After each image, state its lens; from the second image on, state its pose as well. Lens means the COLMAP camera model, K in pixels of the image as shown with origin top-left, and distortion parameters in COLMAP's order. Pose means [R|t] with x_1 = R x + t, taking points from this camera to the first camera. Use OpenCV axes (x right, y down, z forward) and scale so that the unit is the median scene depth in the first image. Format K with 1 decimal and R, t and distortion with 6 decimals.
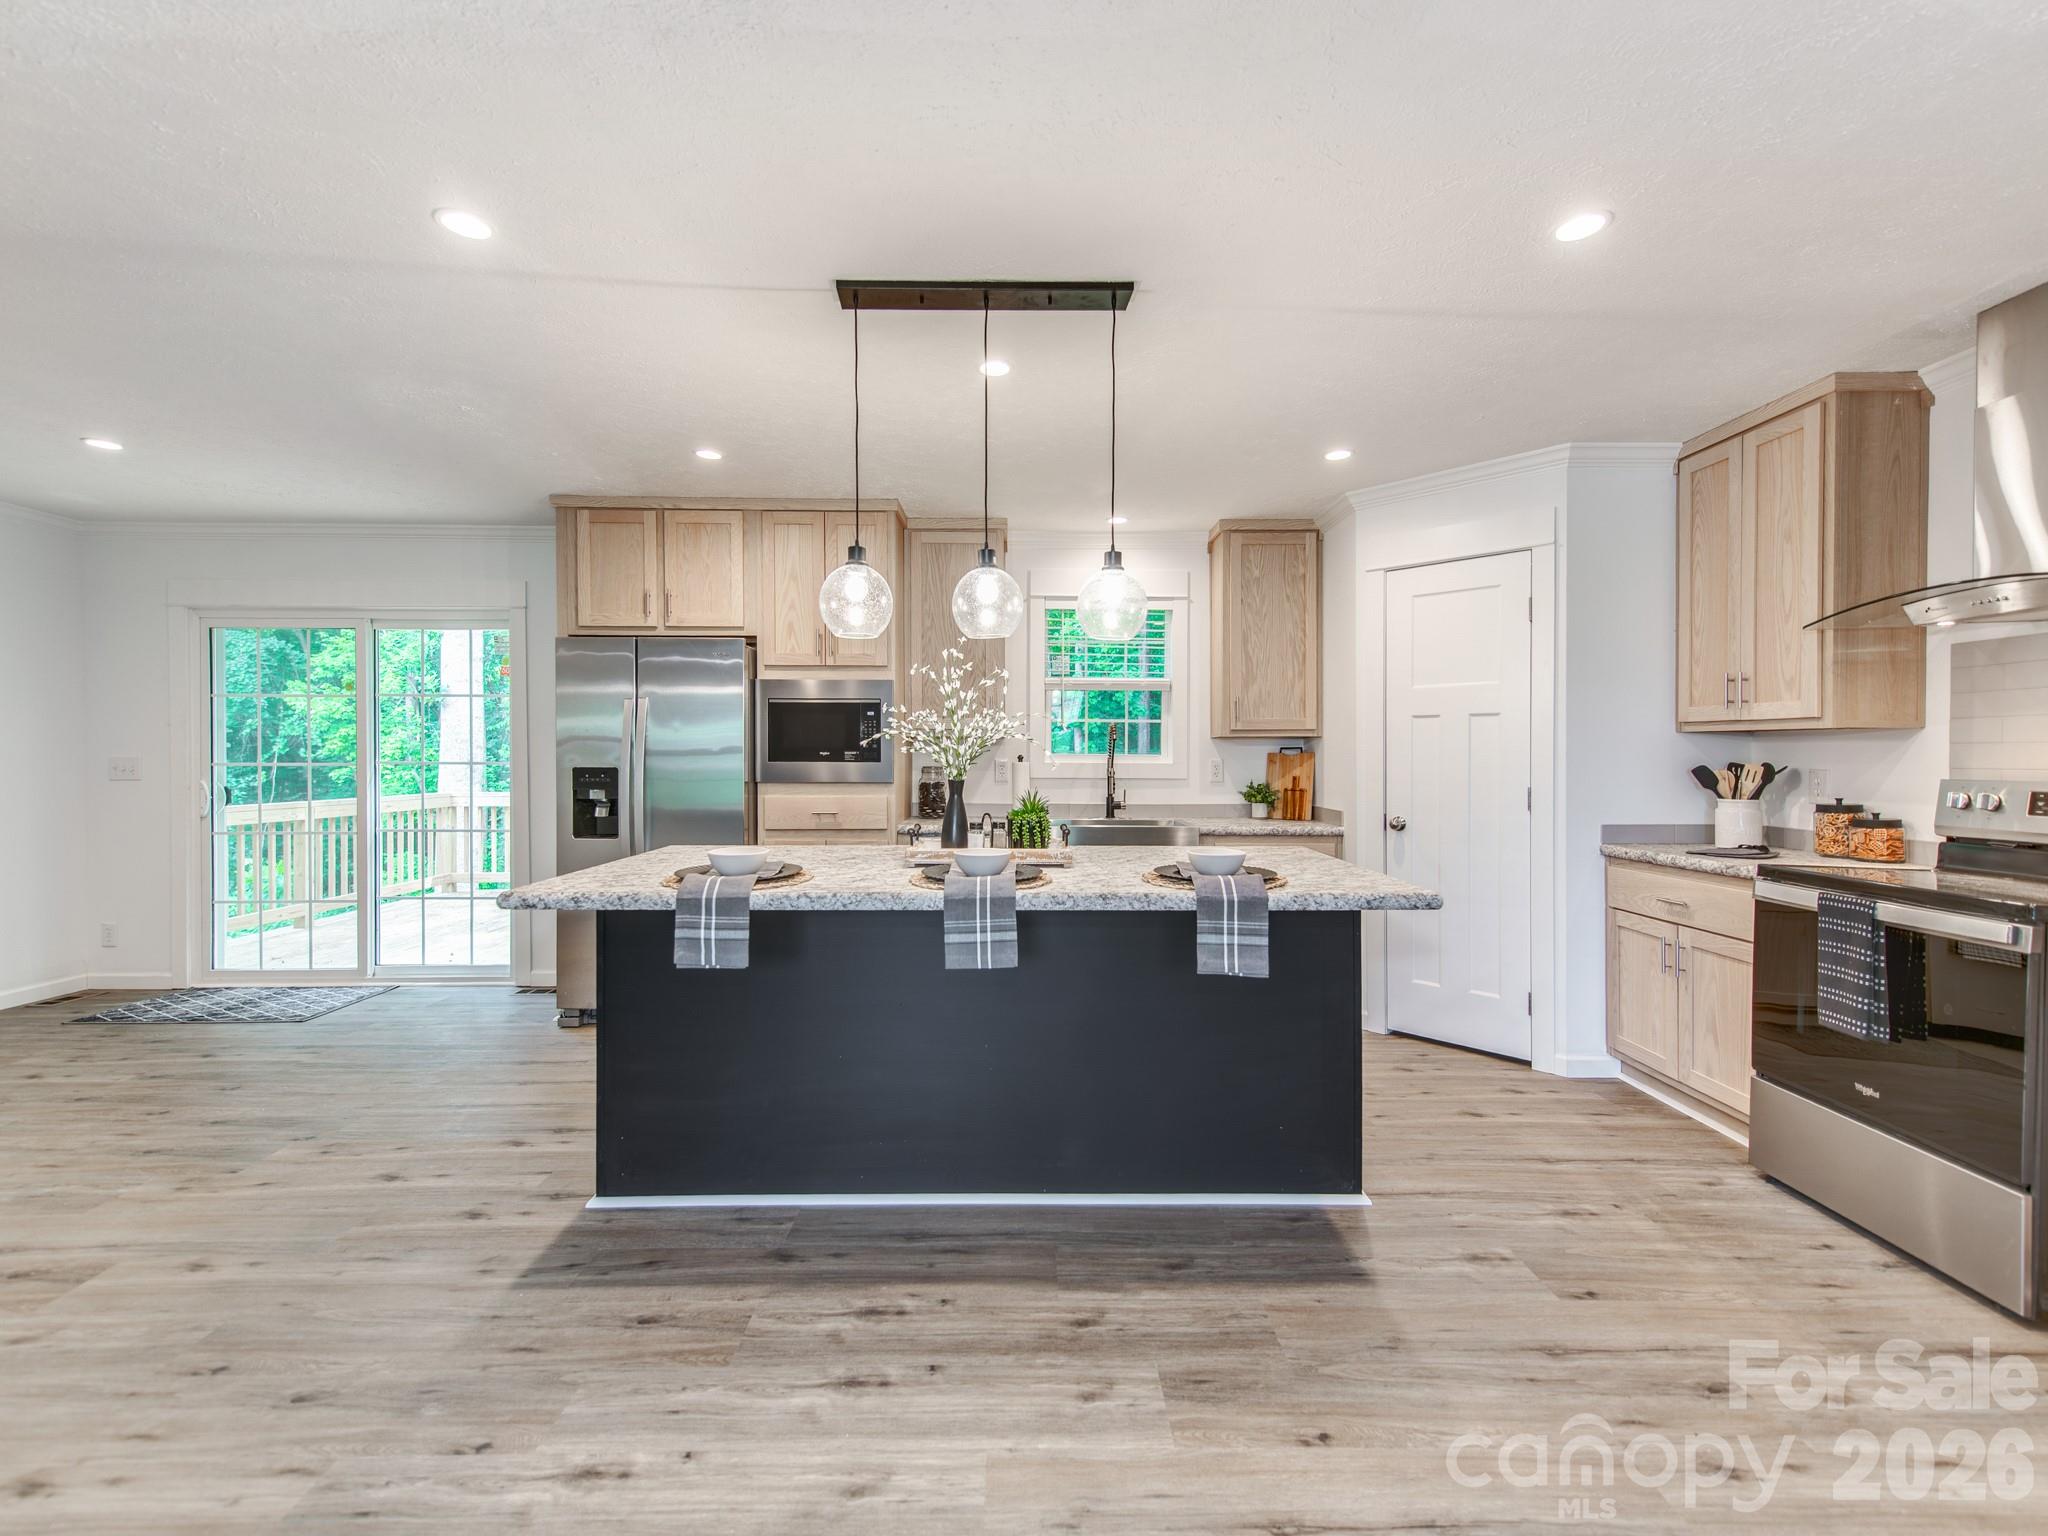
lens RADIAL K [[880.5, 0, 1022.3], [0, 880.5, 765.4], [0, 0, 1]] dist [0.018576, -0.002653]
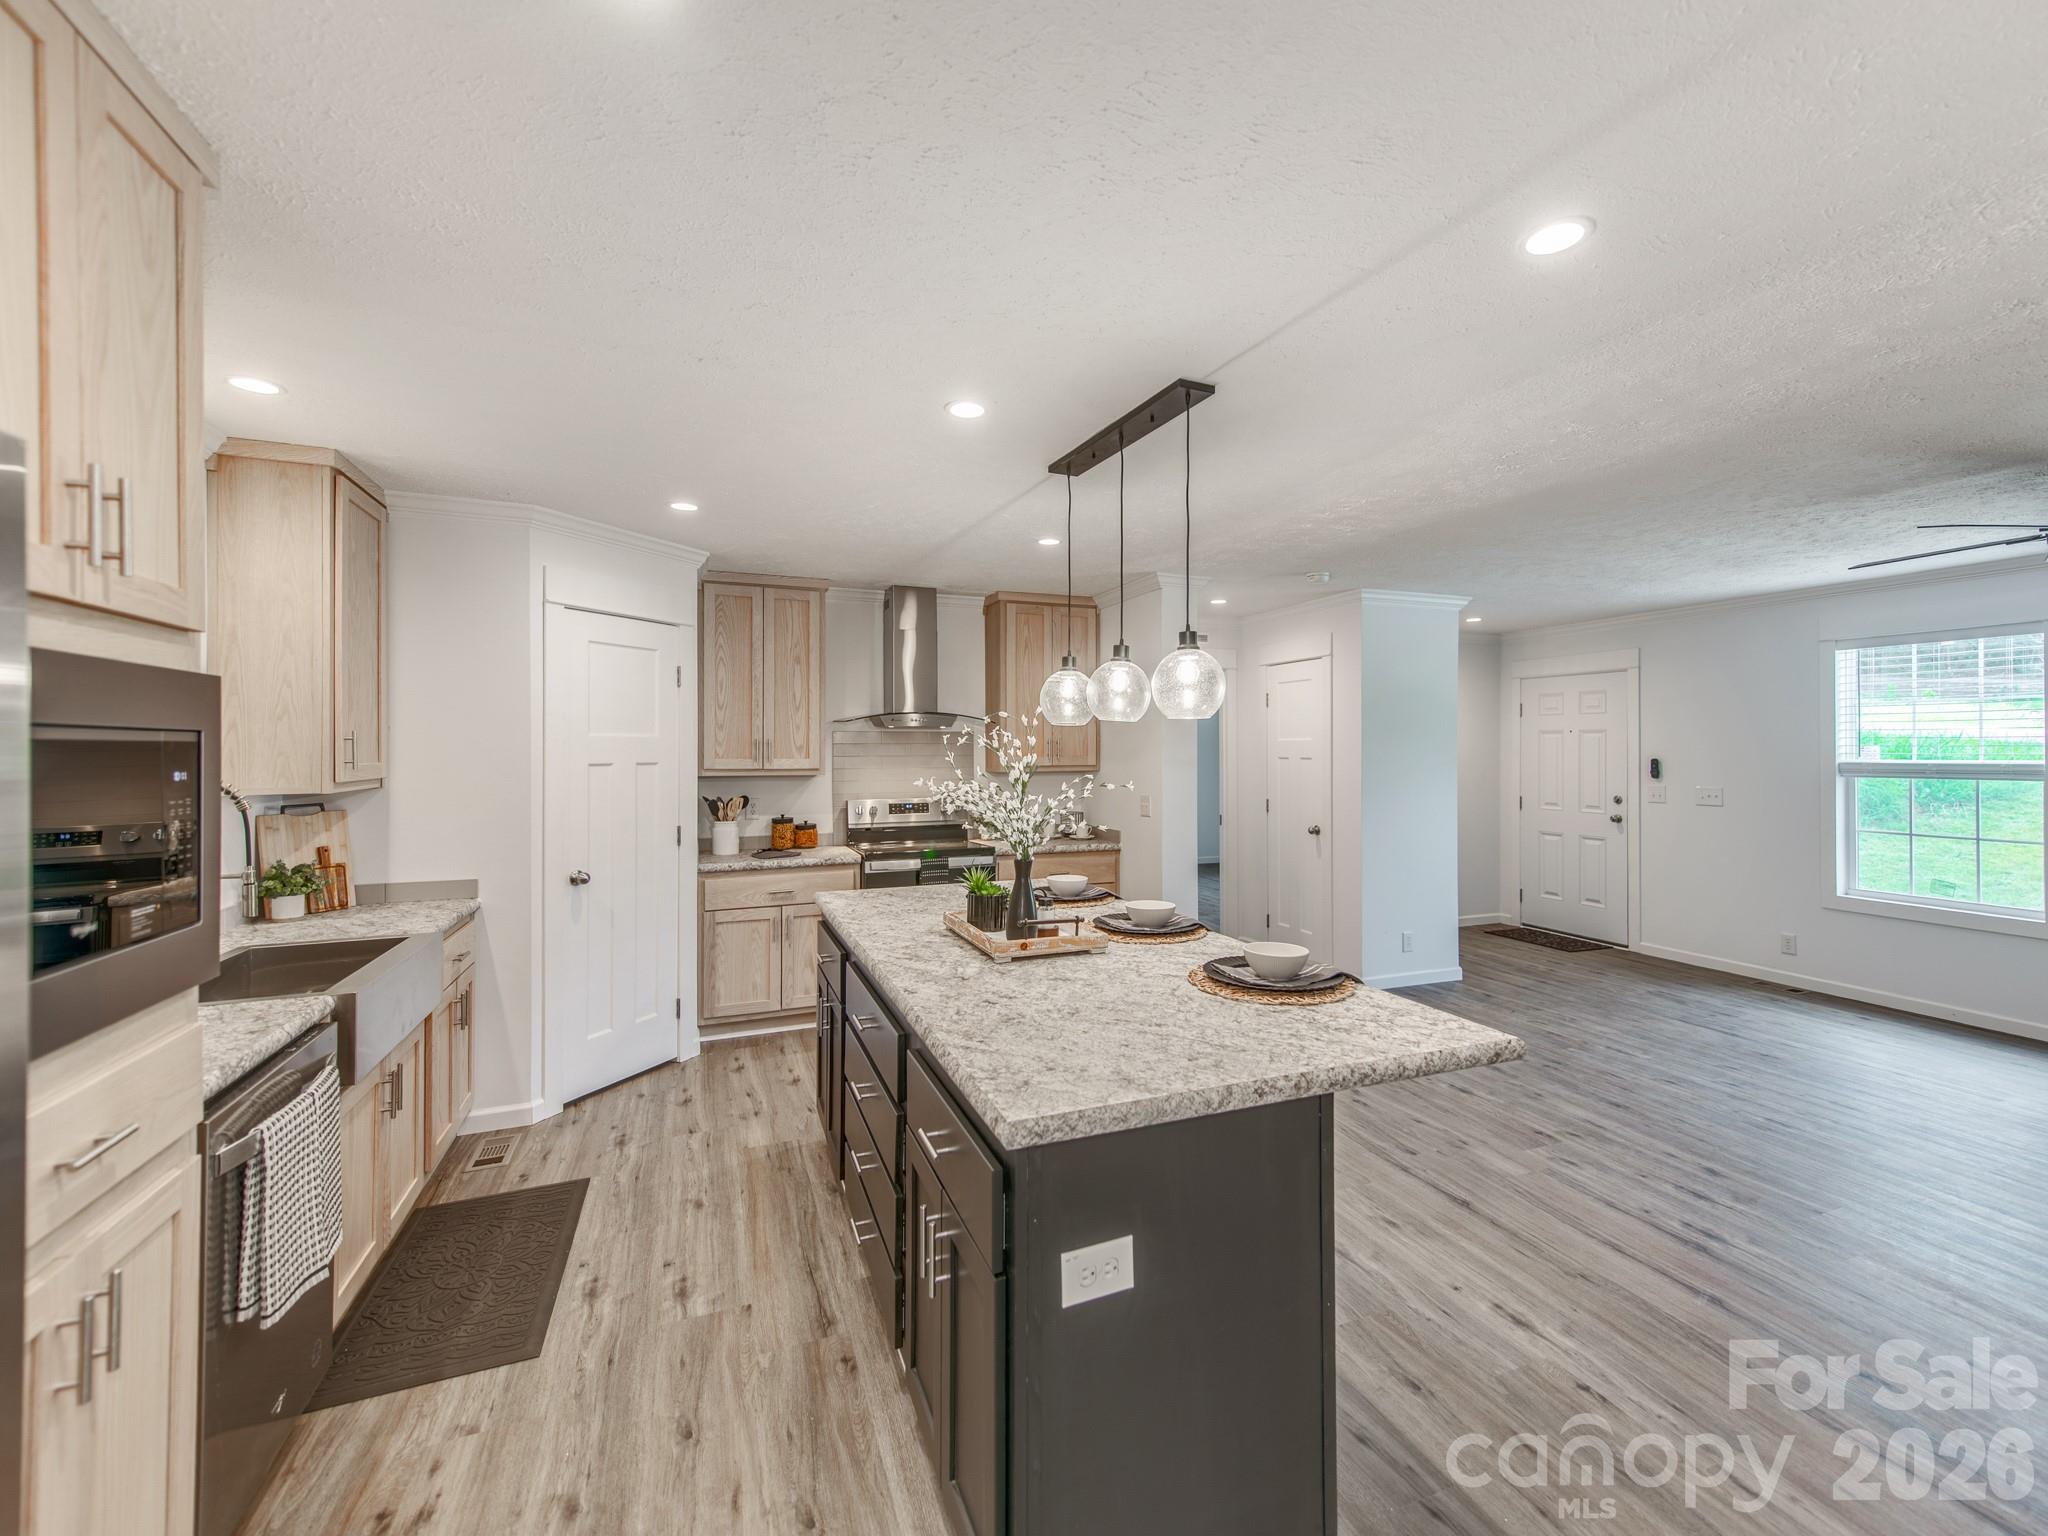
lens RADIAL K [[846.9, 0, 999.8], [0, 846.9, 772.7], [0, 0, 1]] dist [0.003131, -0.000153]
pose [[-0.314331, -0.024580, 0.948995, -0.687053], [0.016850, 0.999363, 0.031466, -0.080729], [-0.949164, 0.025881, -0.313716, 1.004046]]
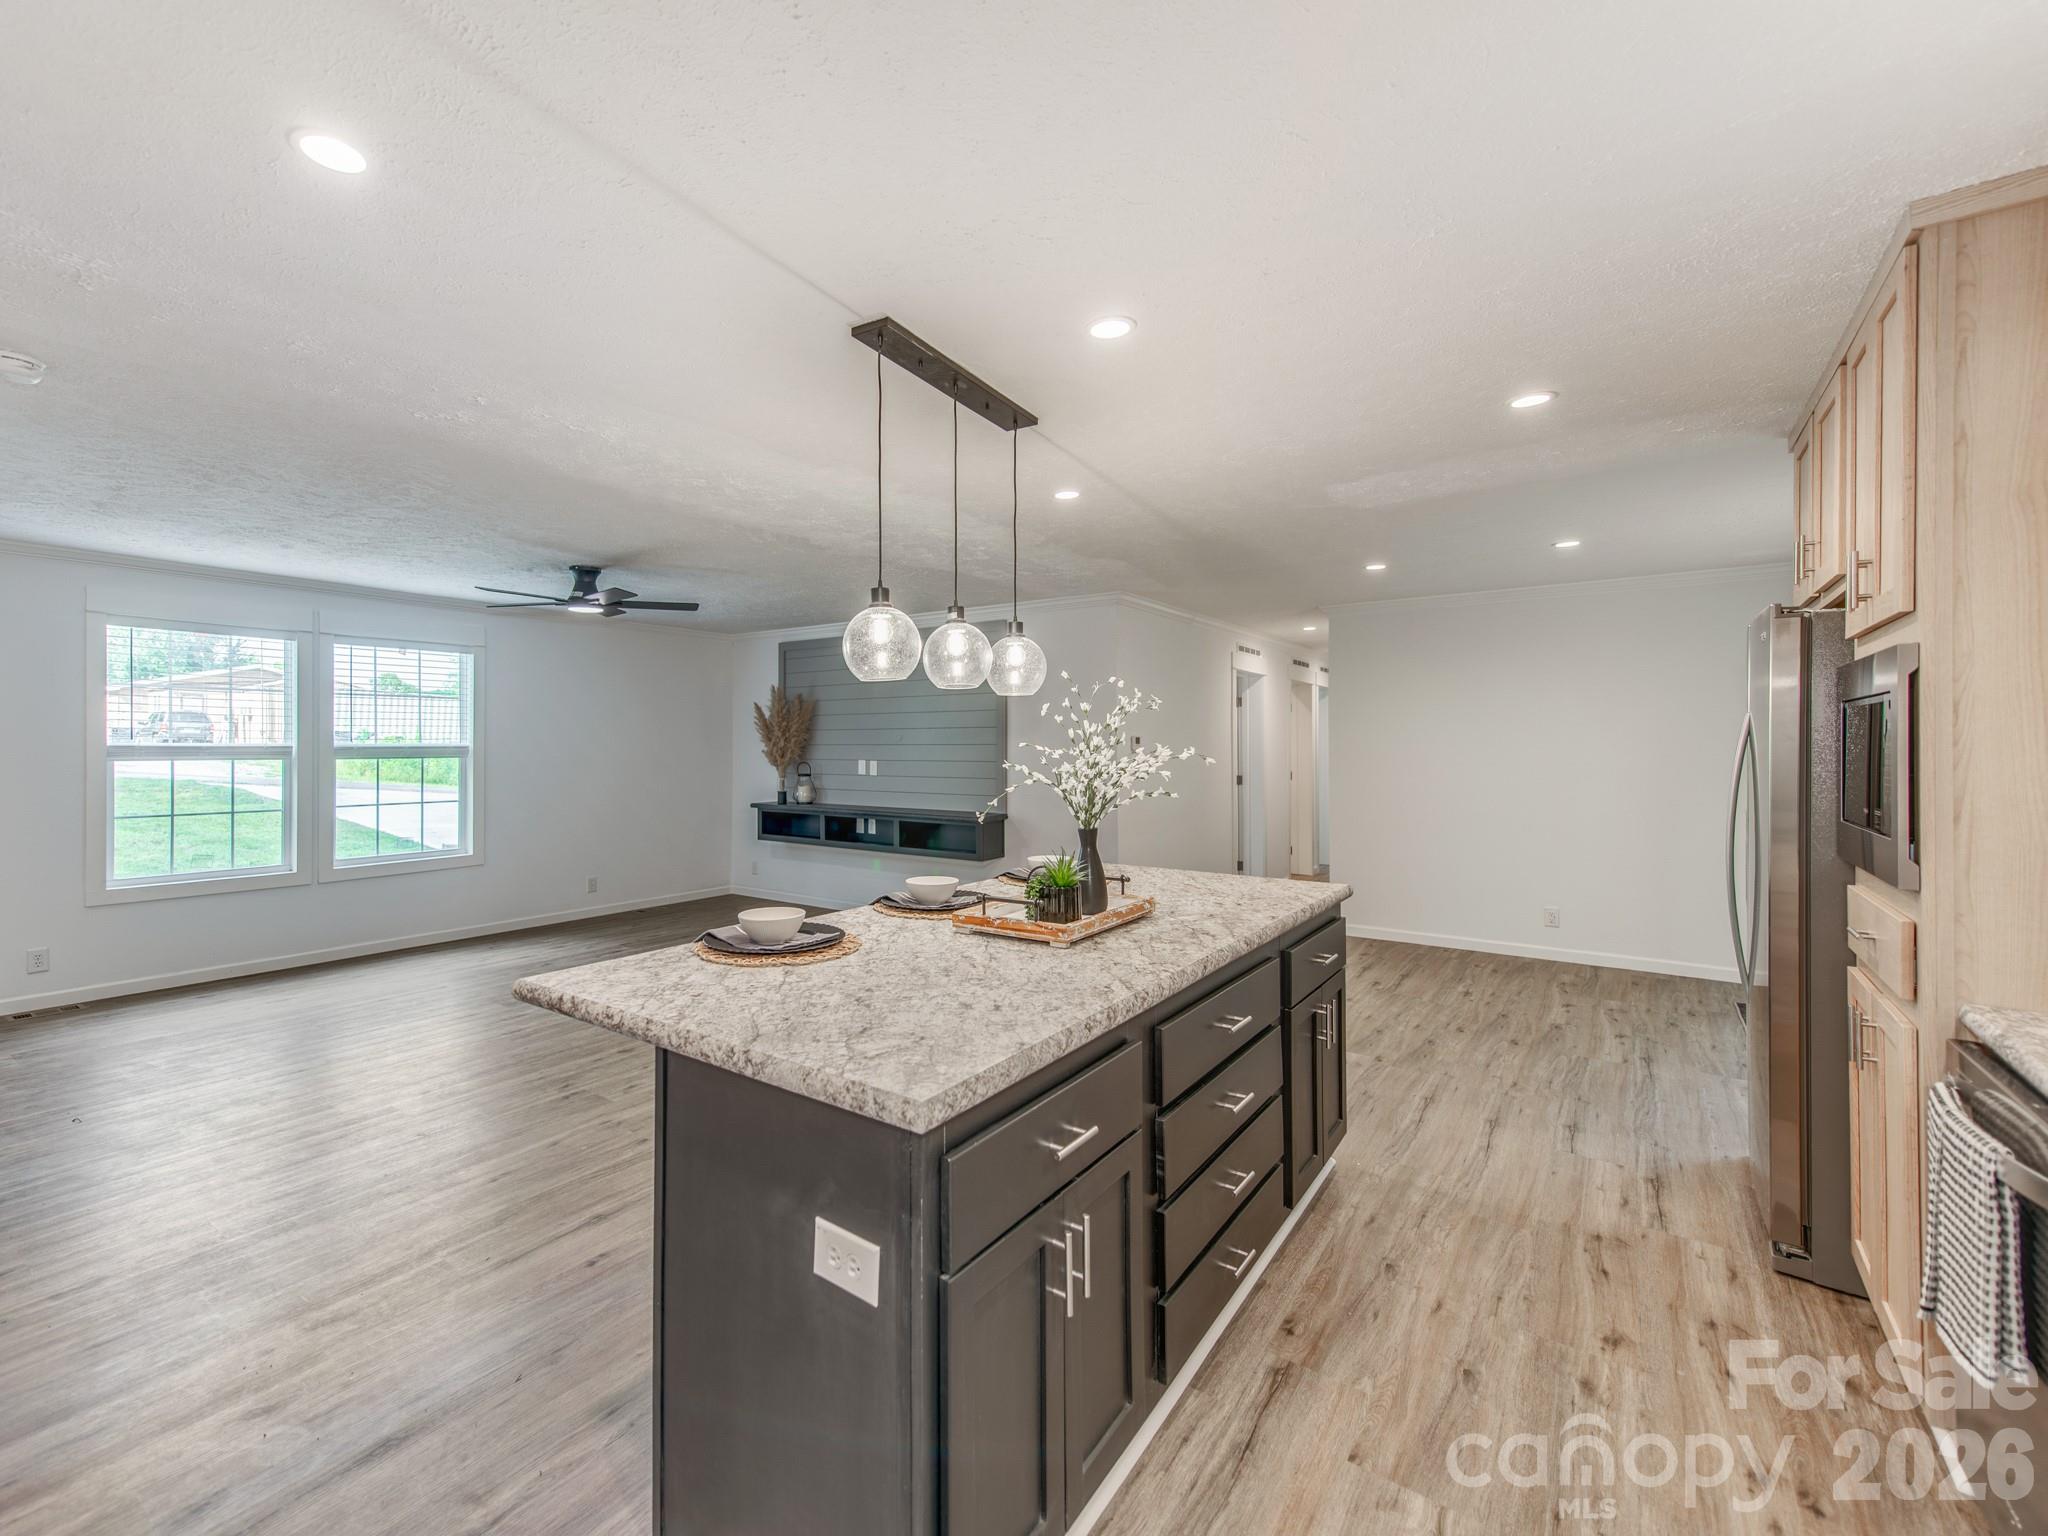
lens RADIAL K [[890.5, 0, 1044.2], [0, 890.5, 758.8], [0, 0, 1]] dist [0.003625, 0.000178]
pose [[-0.541740, 0.009296, -0.840495, 0.557061], [-0.017682, 0.999592, 0.022452, -0.060960], [0.840360, 0.027025, -0.541354, 1.149492]]
